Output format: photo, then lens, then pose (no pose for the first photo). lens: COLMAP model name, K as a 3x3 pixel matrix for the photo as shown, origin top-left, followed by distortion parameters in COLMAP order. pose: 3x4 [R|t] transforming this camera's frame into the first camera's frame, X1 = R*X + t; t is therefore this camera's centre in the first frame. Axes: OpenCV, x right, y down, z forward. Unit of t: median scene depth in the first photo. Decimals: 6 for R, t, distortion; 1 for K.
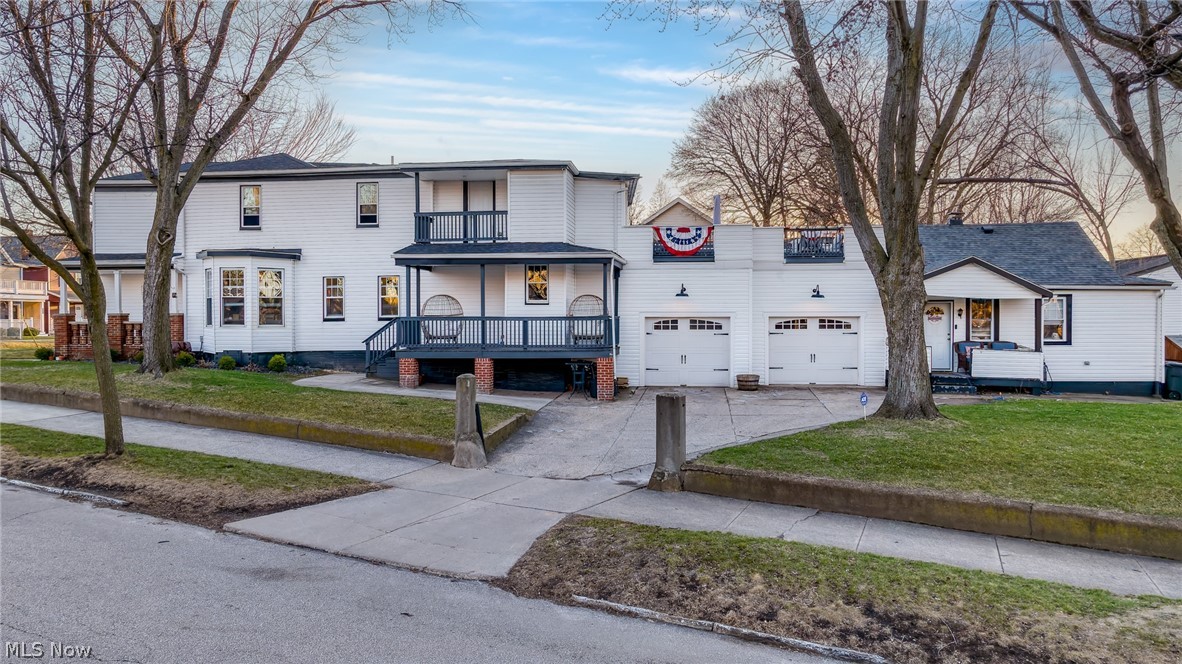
lens RADIAL K [[821.6, 0, 591.0], [0, 821.6, 332.0], [0, 0, 1]] dist [-0.003093, -0.001224]
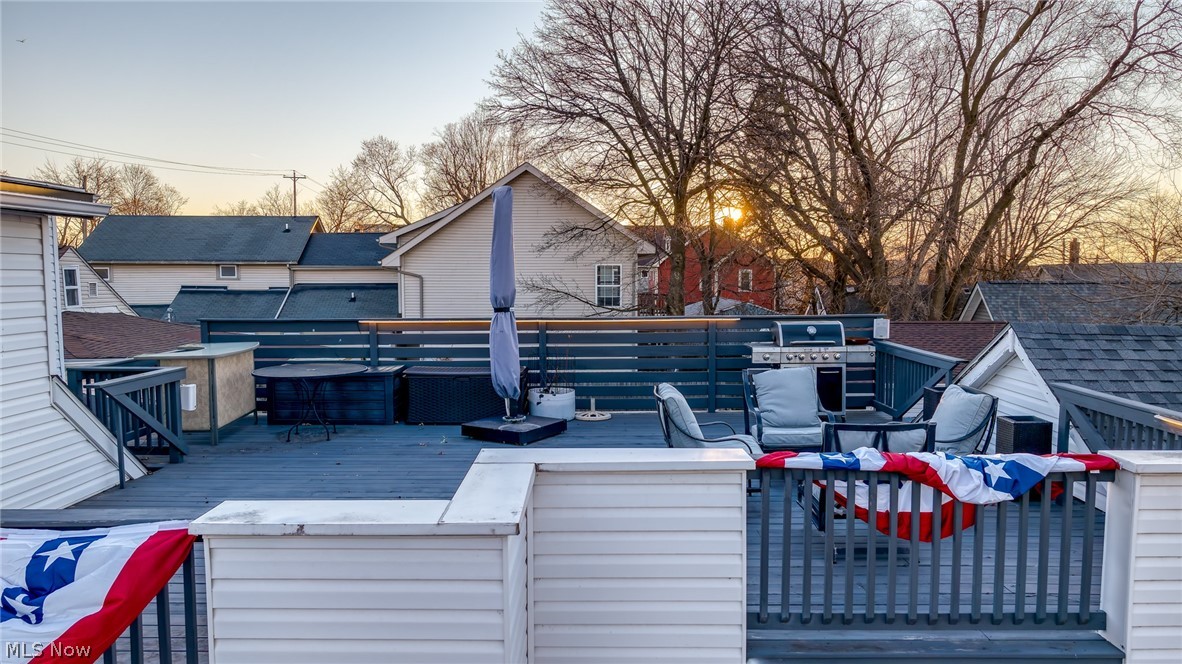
lens RADIAL K [[821.6, 0, 591.0], [0, 821.6, 332.0], [0, 0, 1]] dist [-0.003093, -0.001224]
pose [[0.995403, -0.002528, 0.095742, 0.192844], [-0.003281, 0.998164, 0.060477, -0.161554], [-0.095719, -0.060513, 0.993567, 0.855488]]
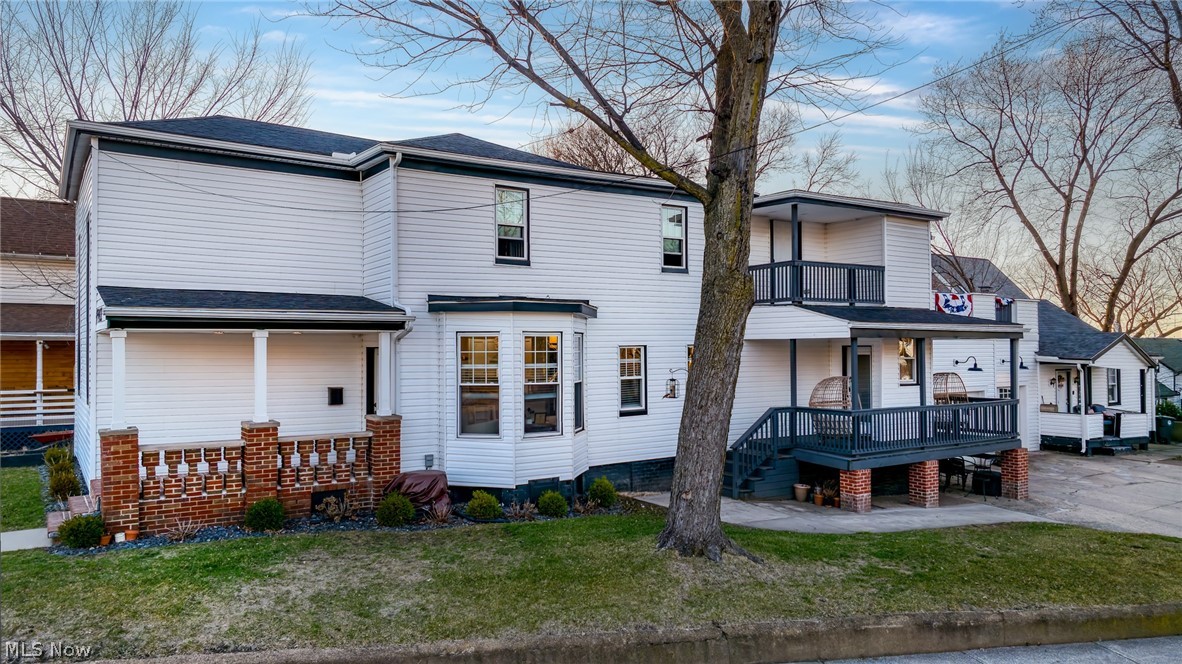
lens RADIAL K [[821.6, 0, 591.0], [0, 821.6, 332.0], [0, 0, 1]] dist [-0.003093, -0.001224]
pose [[0.767895, 0.011077, 0.640480, -0.781295], [0.010883, 0.999481, -0.030333, -0.061517], [-0.640484, 0.030263, 0.767375, 0.550716]]
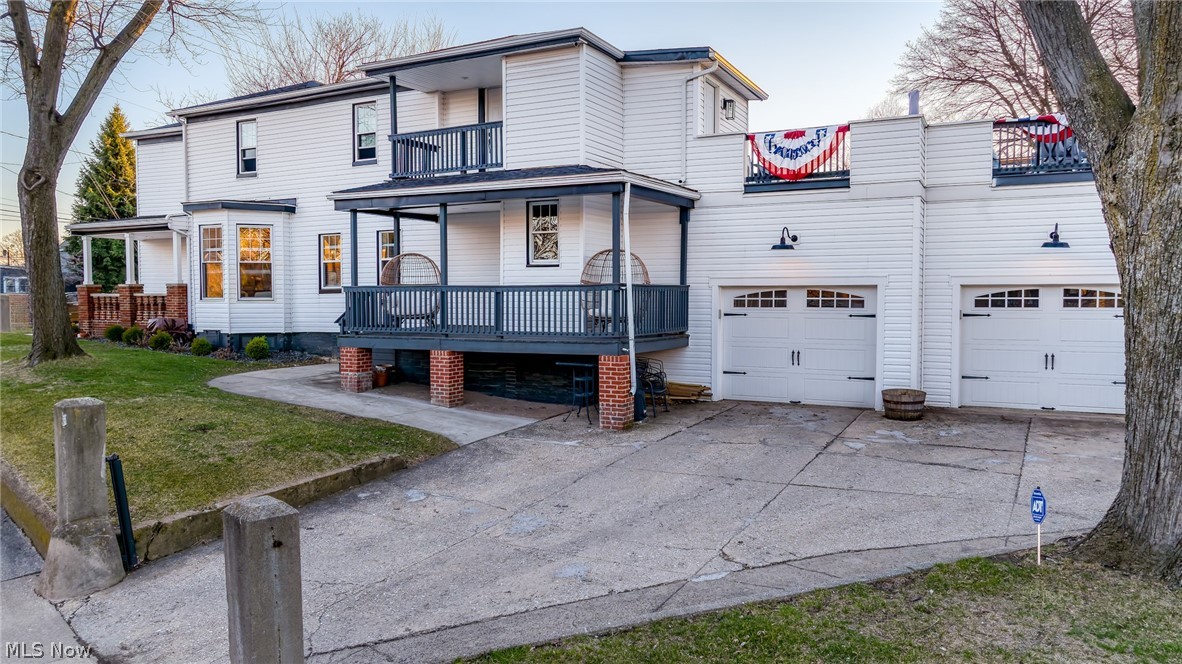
lens RADIAL K [[821.6, 0, 591.0], [0, 821.6, 332.0], [0, 0, 1]] dist [-0.003093, -0.001224]
pose [[0.933153, 0.017217, -0.359067, 0.187047], [-0.005829, 0.999446, 0.032775, -0.003696], [0.359433, -0.028491, 0.932736, 0.401350]]
